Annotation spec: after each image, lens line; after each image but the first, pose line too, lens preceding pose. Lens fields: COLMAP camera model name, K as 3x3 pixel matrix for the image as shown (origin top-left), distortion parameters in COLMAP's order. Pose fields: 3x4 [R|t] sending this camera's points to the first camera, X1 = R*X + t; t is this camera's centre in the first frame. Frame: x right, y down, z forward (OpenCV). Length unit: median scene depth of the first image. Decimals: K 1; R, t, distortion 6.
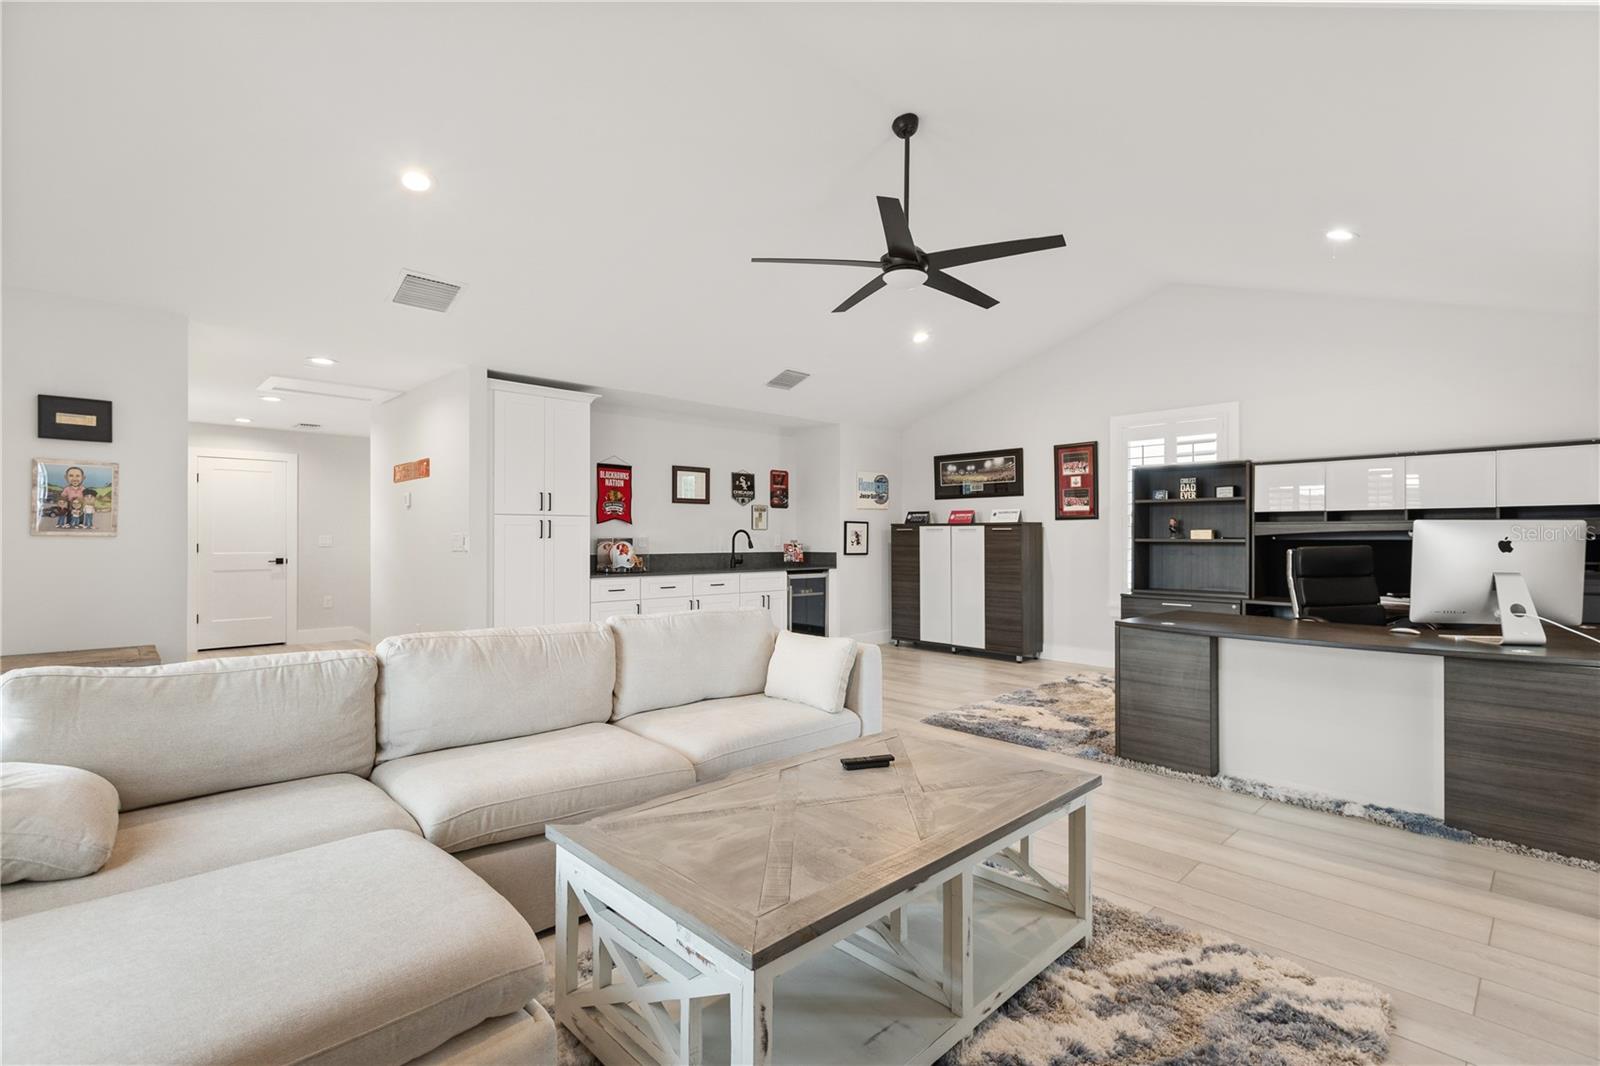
lens RADIAL K [[737.3, 0, 800.2], [0, 737.3, 536.6], [0, 0, 1]] dist [0.003749, 0.000642]
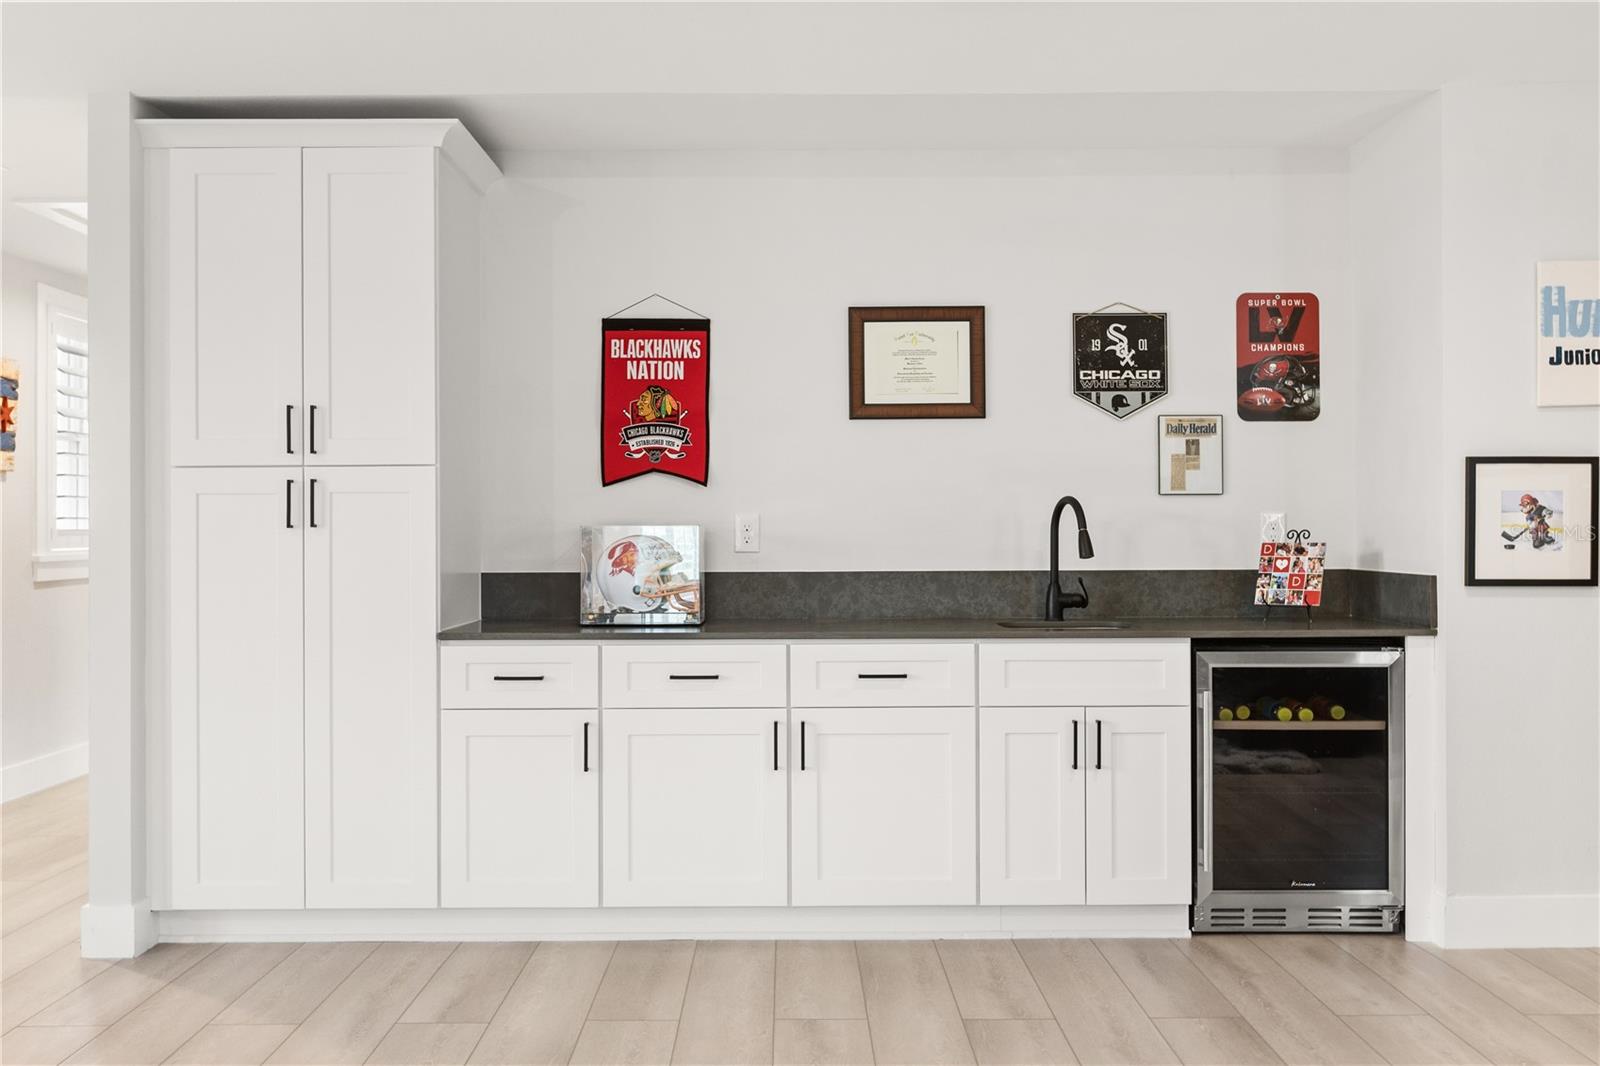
lens RADIAL K [[1520.1, 0, 800.3], [0, 1520.1, 531.6], [0, 0, 1]] dist [-0.012287, 0.000000]
pose [[0.724711, -0.002924, -0.689047, 0.273109], [0.006415, 0.999976, 0.002503, 0.002904], [0.689023, -0.006234, 0.724712, 0.468471]]
